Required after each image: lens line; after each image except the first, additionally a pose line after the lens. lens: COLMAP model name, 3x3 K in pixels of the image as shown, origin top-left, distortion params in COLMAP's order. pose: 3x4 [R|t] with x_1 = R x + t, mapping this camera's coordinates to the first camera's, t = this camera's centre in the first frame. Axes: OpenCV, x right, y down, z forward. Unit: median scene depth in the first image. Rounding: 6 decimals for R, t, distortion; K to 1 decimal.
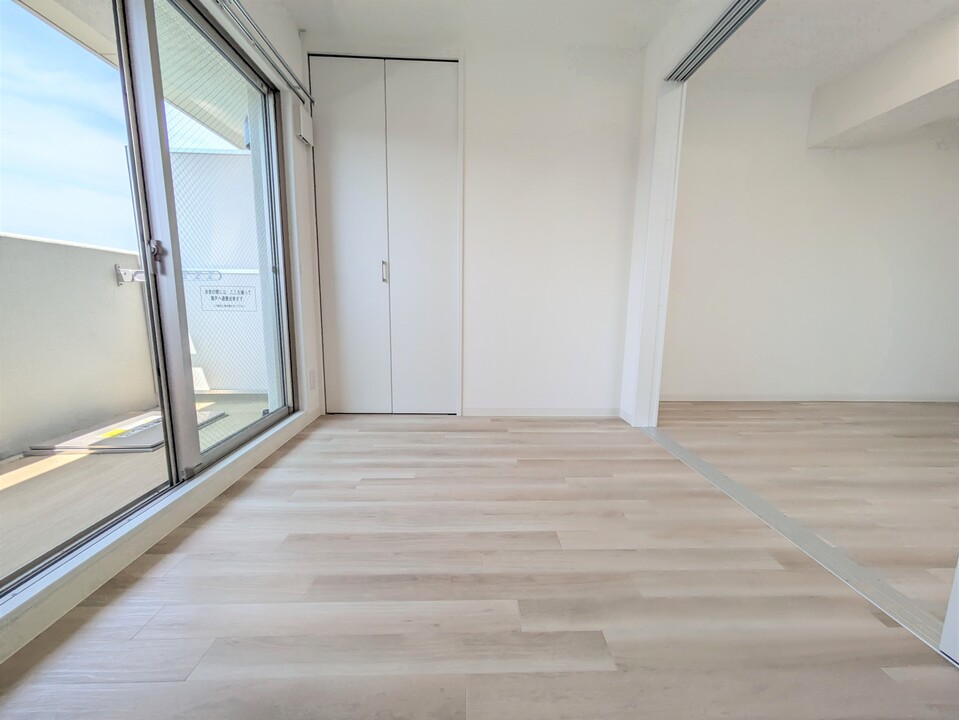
lens RADIAL K [[378.9, 0, 480.5], [0, 378.9, 360.1], [0, 0, 1]] dist [-0.001750, 0.002450]
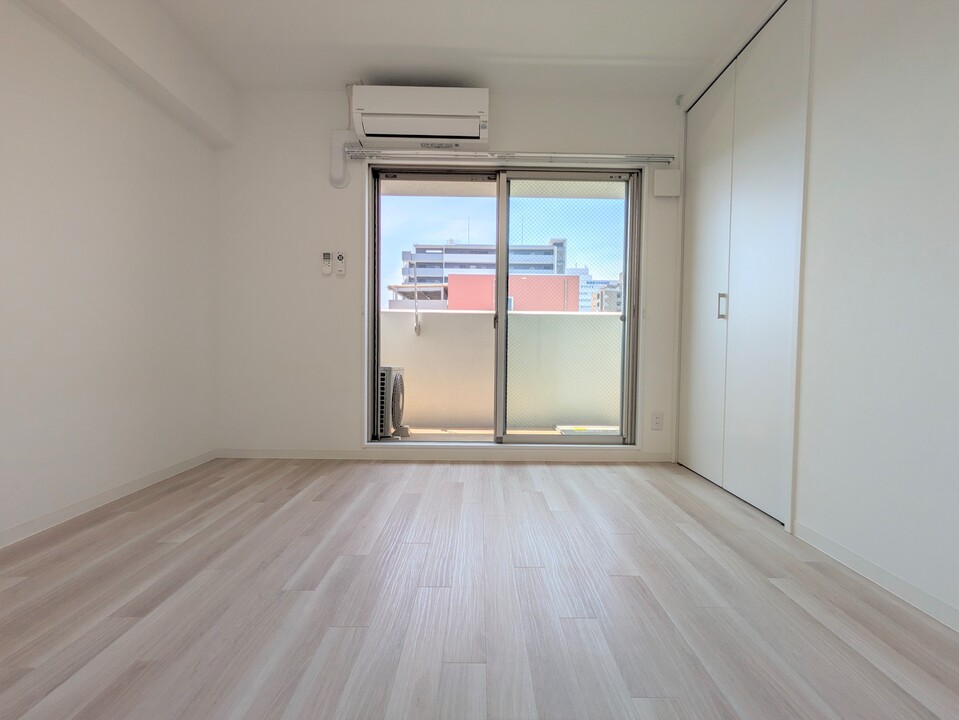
lens RADIAL K [[381.2, 0, 483.9], [0, 381.2, 359.2], [0, 0, 1]] dist [0.000348, 0.000313]
pose [[-0.021897, 0.015730, -0.999636, 0.863776], [-0.165647, 0.985999, 0.019143, -0.080466], [0.985942, 0.166006, -0.018984, 0.809035]]
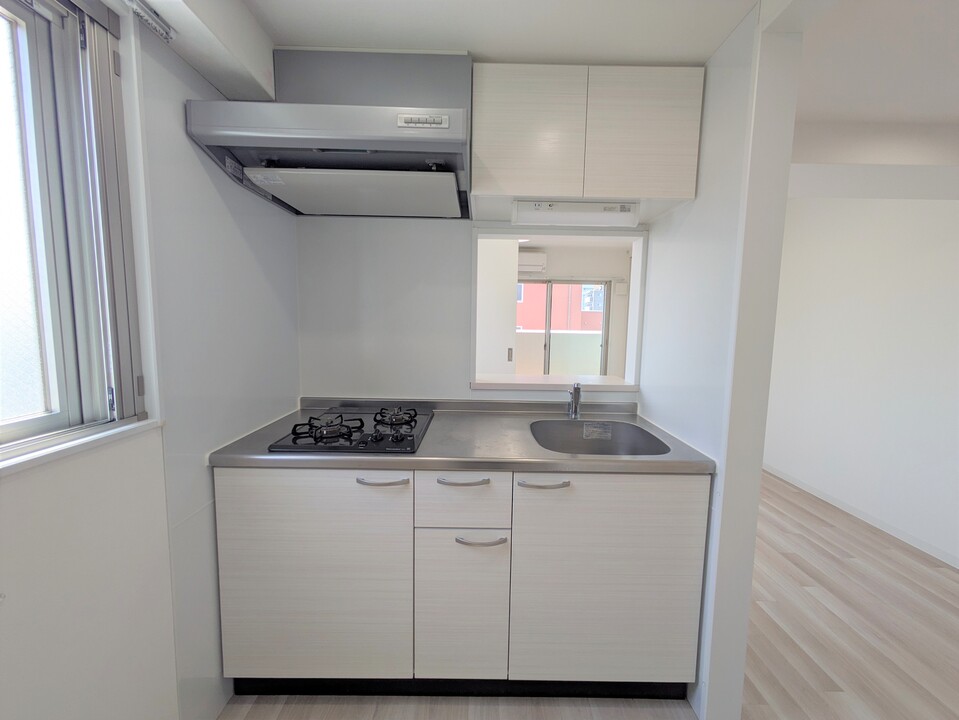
lens RADIAL K [[380.8, 0, 479.5], [0, 380.8, 360.0], [0, 0, 1]] dist [0.000326, 0.002433]
pose [[-0.037458, 0.086994, -0.995504, 2.844067], [-0.169648, 0.981189, 0.092127, -0.315033], [0.984793, 0.172336, -0.021995, 0.303389]]
